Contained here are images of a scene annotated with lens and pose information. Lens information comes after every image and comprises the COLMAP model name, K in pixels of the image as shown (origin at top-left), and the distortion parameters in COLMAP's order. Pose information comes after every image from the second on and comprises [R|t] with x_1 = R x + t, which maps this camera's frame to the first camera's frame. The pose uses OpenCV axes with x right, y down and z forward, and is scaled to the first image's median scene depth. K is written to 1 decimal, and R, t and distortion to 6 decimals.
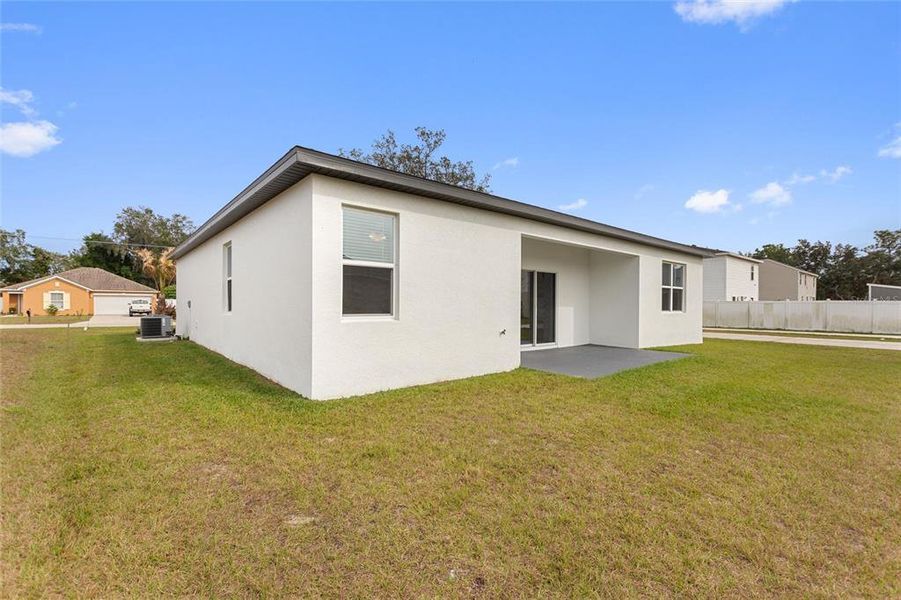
lens RADIAL K [[392.3, 0, 451.7], [0, 392.3, 306.2], [0, 0, 1]] dist [0.002669, 0.000465]
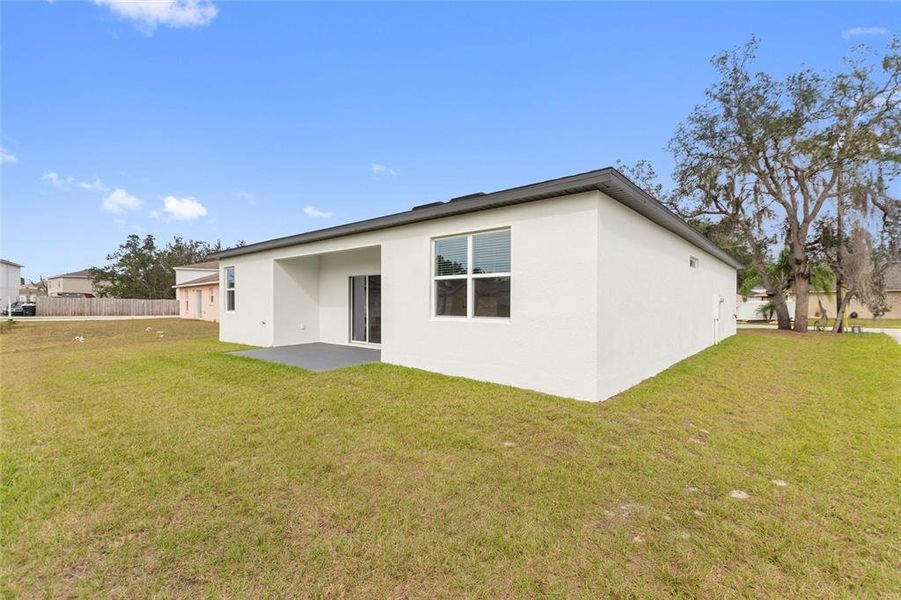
lens RADIAL K [[392.3, 0, 451.7], [0, 392.3, 306.2], [0, 0, 1]] dist [0.002669, 0.000465]
pose [[0.192464, 0.000080, -0.981304, 1.267987], [-0.004461, 0.999990, -0.000793, -0.003385], [0.981294, 0.004530, 0.192462, 0.977249]]
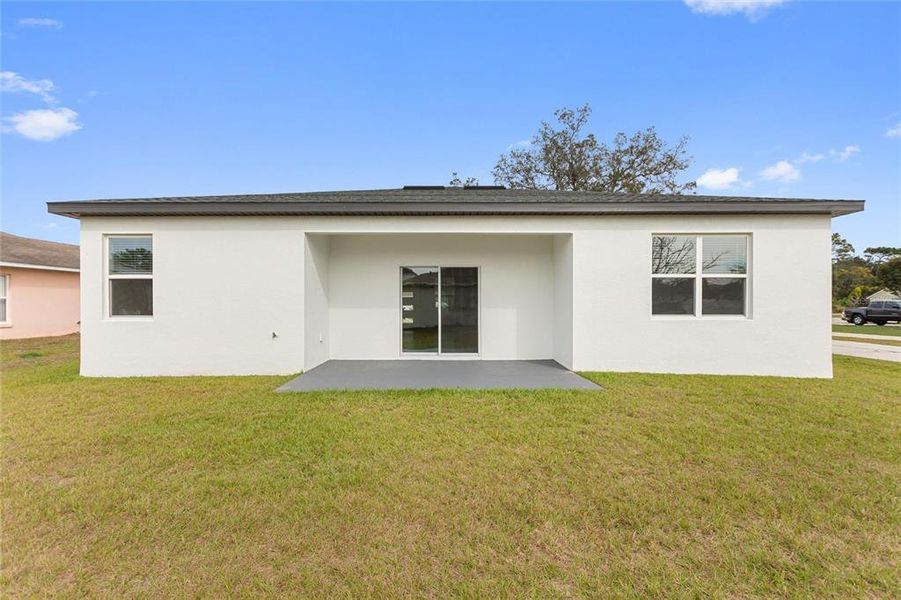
lens RADIAL K [[392.3, 0, 451.7], [0, 392.3, 306.2], [0, 0, 1]] dist [0.002669, 0.000465]
pose [[0.772563, -0.004196, -0.634924, 0.737641], [0.003507, 0.999991, -0.002341, -0.001738], [0.634928, -0.000418, 0.772571, 0.347731]]
